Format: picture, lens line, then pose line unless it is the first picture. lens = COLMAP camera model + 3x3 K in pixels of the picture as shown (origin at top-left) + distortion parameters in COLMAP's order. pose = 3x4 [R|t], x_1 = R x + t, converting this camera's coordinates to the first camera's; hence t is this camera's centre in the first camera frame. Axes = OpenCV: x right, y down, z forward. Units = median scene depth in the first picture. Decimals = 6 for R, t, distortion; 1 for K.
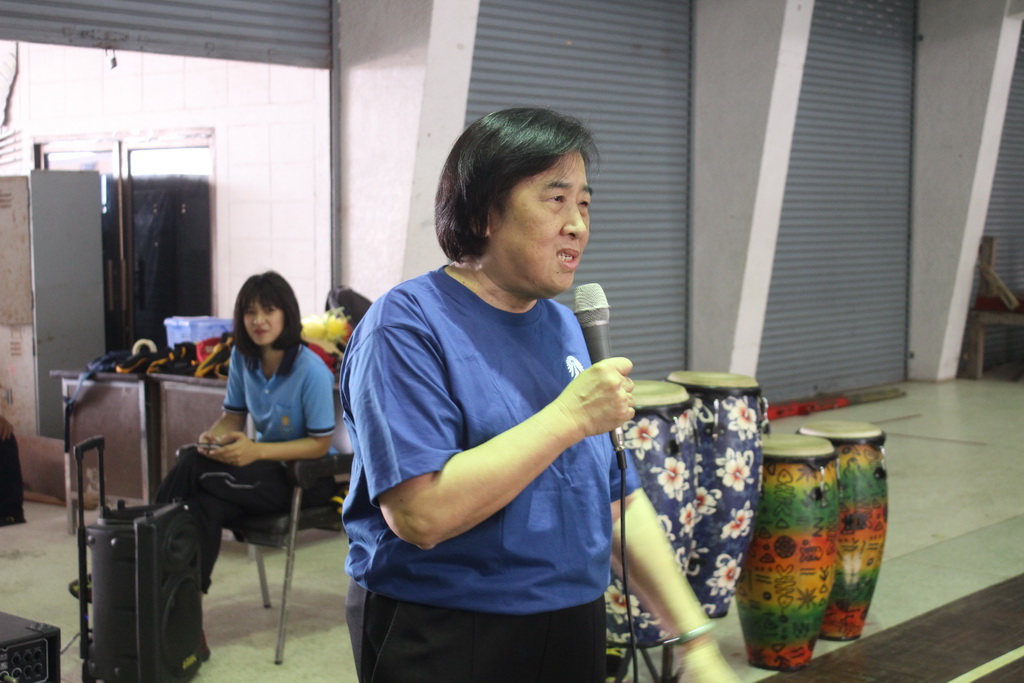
lens RADIAL K [[1662.8, 0, 512.0], [0, 1662.8, 341.5], [0, 0, 1]] dist [-0.036853, -0.017528]
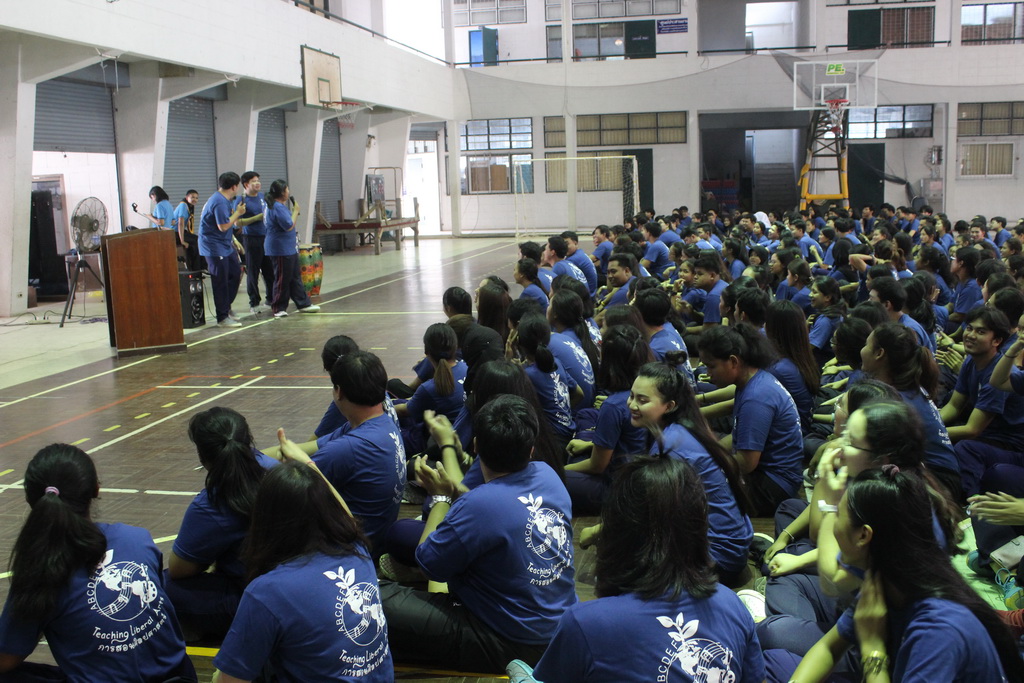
lens RADIAL K [[1013.6, 0, 512.0], [0, 1013.6, 341.5], [0, 0, 1]] dist [-0.056915, 0.005503]
pose [[0.875611, -0.107986, 0.470791, -0.318028], [0.077228, 0.993449, 0.084234, 0.065633], [-0.476803, -0.037398, 0.878214, -0.813174]]
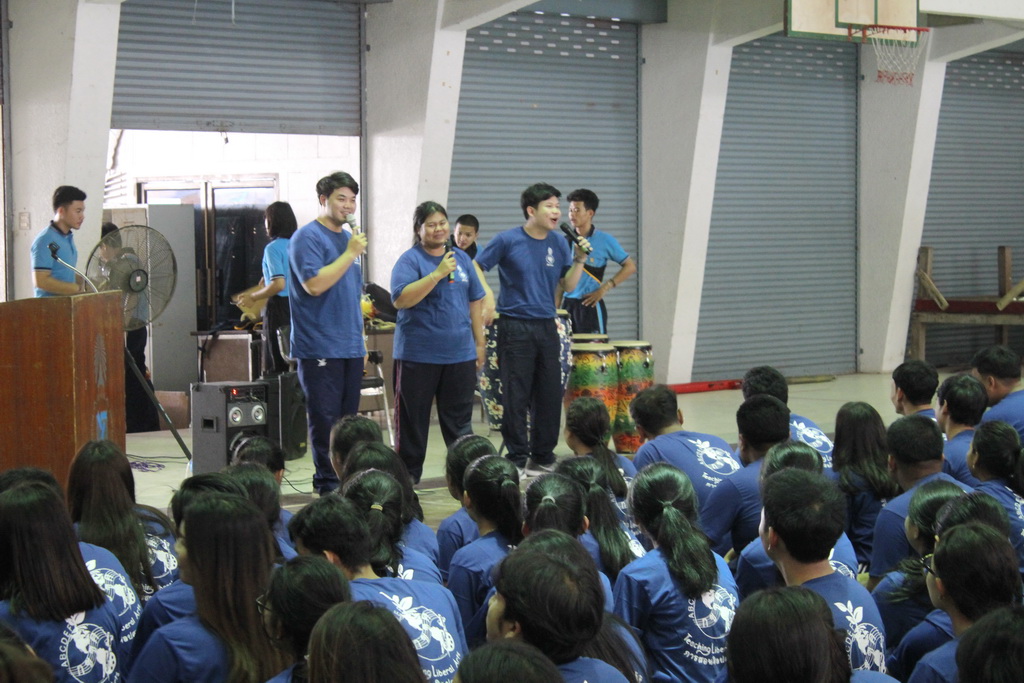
lens RADIAL K [[2439.7, 0, 512.0], [0, 2439.7, 341.5], [0, 0, 1]] dist [0.068268, 0.106291]
pose [[0.999011, -0.007845, -0.043773, 0.102154], [0.006444, 0.999466, -0.032042, 0.076720], [0.044001, 0.031729, 0.998528, -0.993328]]
